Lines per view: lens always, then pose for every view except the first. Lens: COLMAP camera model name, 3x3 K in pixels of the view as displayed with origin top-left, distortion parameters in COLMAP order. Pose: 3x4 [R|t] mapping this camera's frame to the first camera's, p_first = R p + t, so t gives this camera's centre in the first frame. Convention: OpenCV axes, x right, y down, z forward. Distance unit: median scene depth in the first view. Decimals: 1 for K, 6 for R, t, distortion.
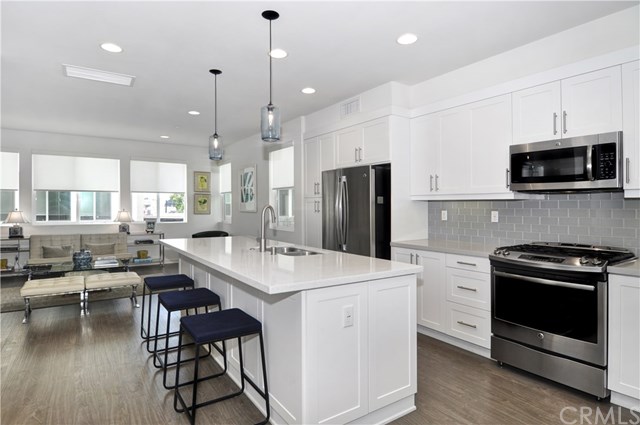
lens RADIAL K [[357.6, 0, 321.4], [0, 357.6, 209.6], [0, 0, 1]] dist [0.000056, 0.000633]
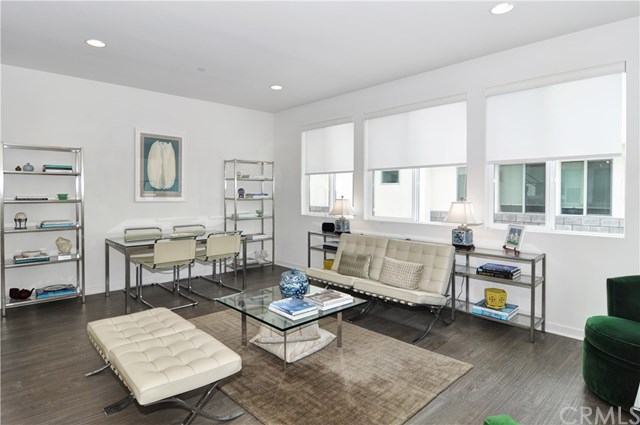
lens RADIAL K [[357.6, 0, 318.7], [0, 357.6, 197.9], [0, 0, 1]] dist [0.000056, 0.000633]
pose [[0.149143, 0.004924, -0.988803, -0.094426], [-0.007833, 0.999962, 0.003799, -0.000754], [0.988785, 0.007179, 0.149176, 0.686493]]
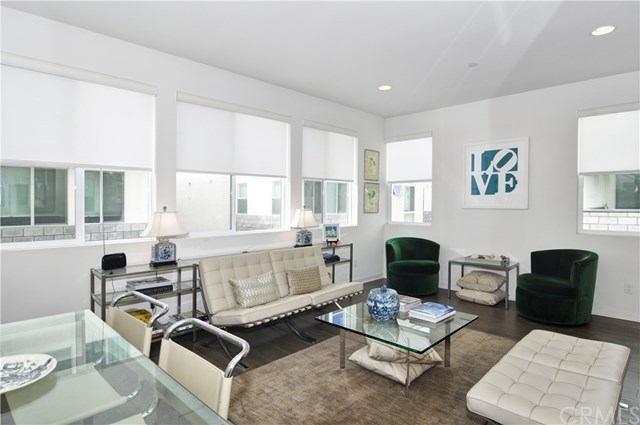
lens RADIAL K [[357.6, 0, 318.7], [0, 357.6, 207.1], [0, 0, 1]] dist [0.000056, 0.000633]
pose [[0.977732, -0.007273, 0.209733, -0.605626], [0.006305, 0.999966, 0.005283, -0.002962], [-0.209765, -0.003843, 0.977744, 0.381058]]
